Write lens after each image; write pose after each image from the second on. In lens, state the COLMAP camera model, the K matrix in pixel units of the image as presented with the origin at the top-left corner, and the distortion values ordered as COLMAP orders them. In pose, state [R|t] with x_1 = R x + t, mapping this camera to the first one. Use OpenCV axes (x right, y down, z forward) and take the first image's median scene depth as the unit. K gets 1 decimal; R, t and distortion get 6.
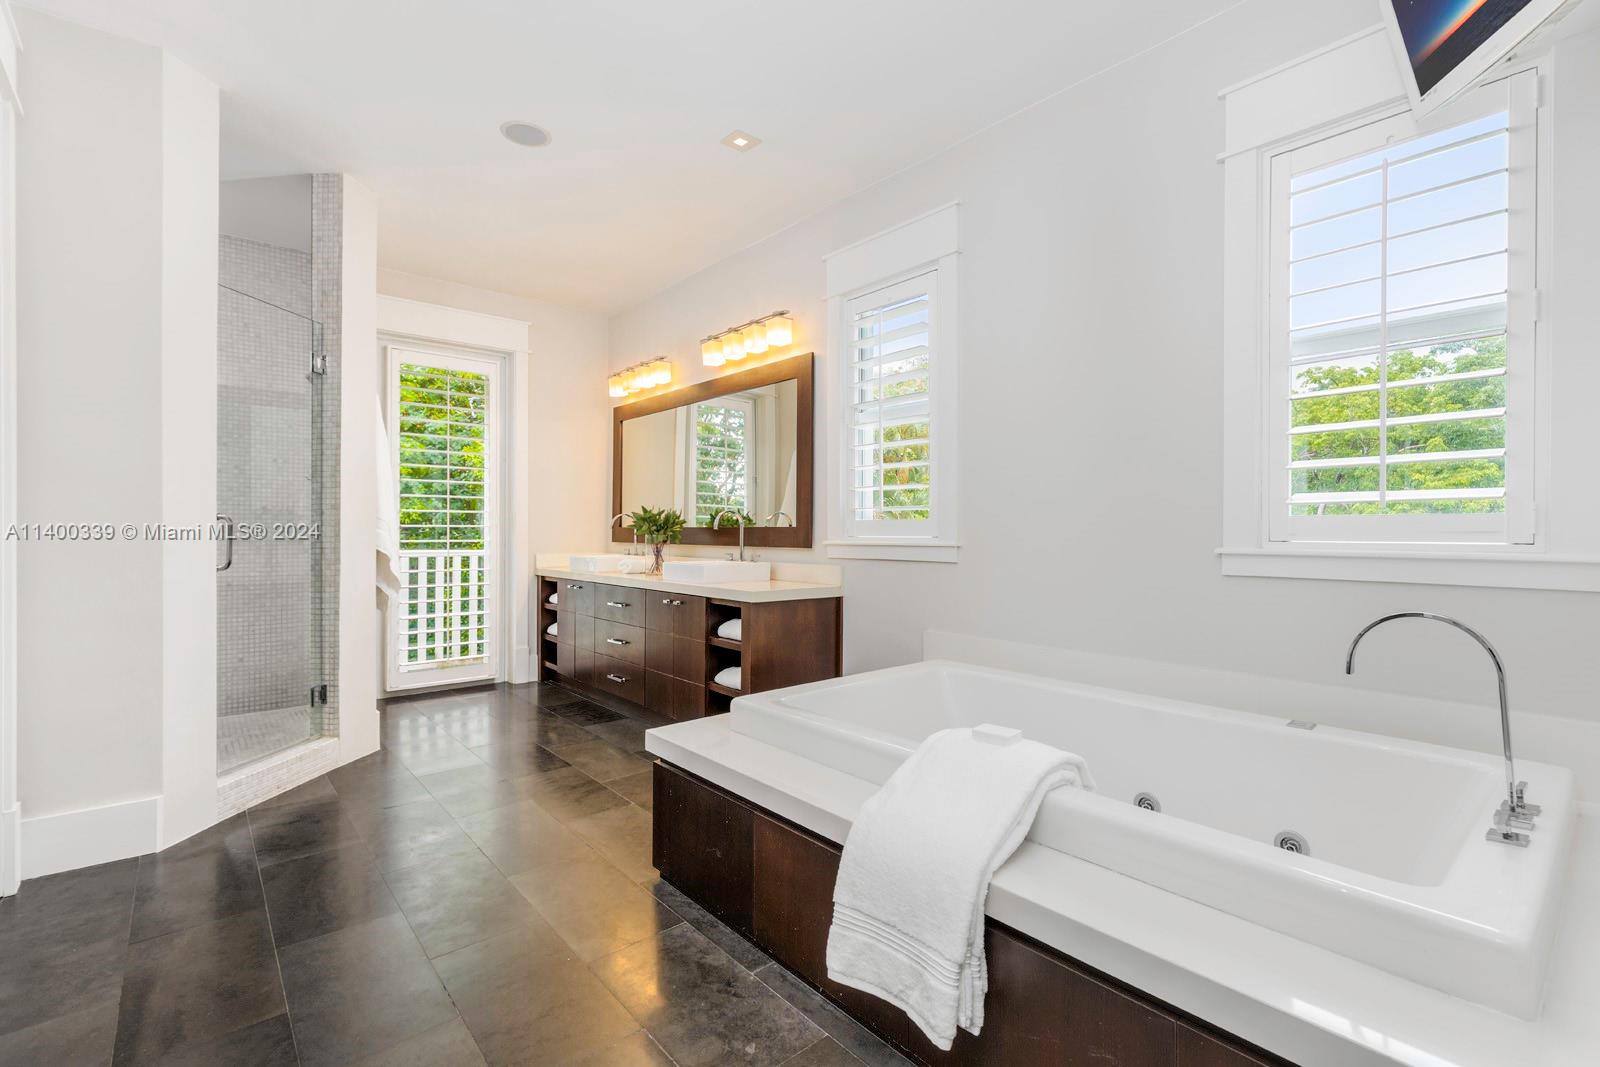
lens RADIAL K [[722.2, 0, 787.6], [0, 722.2, 534.7], [0, 0, 1]] dist [0.001079, -0.000017]
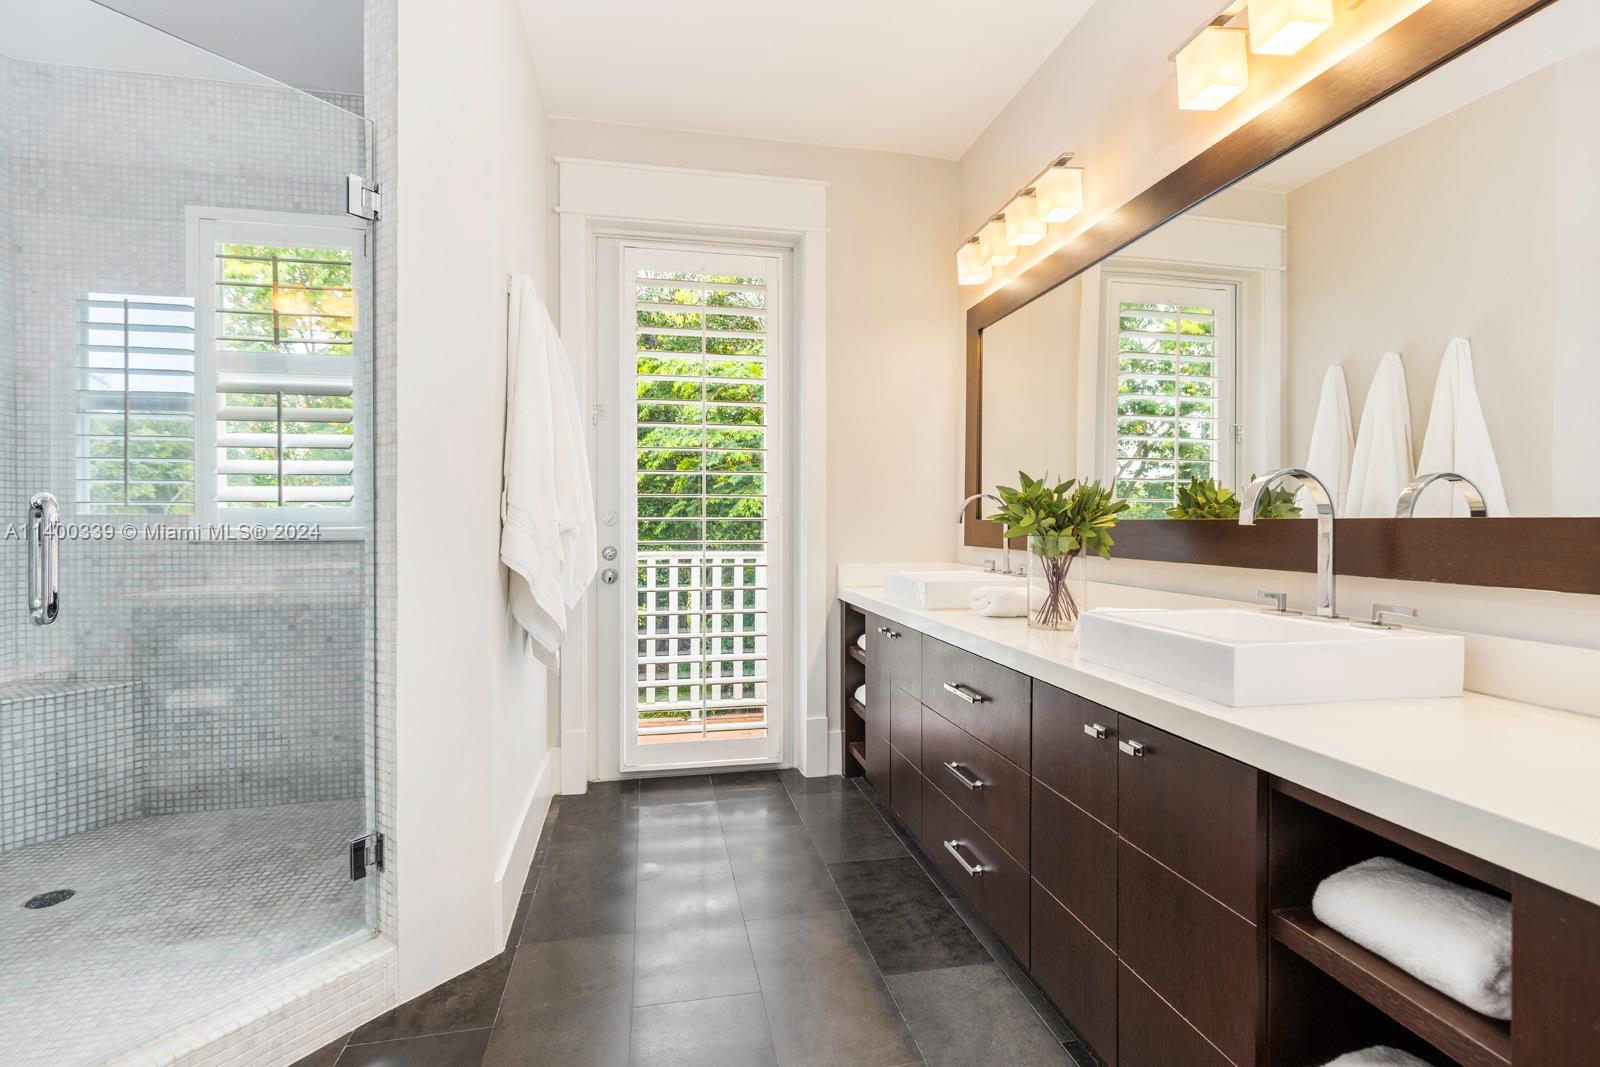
lens RADIAL K [[722.2, 0, 783.2], [0, 722.2, 524.3], [0, 0, 1]] dist [0.001079, -0.000017]
pose [[0.872796, -0.001791, -0.488083, -0.103719], [0.002126, 0.999998, 0.000131, -0.007362], [0.488081, -0.001152, 0.872797, 0.499771]]
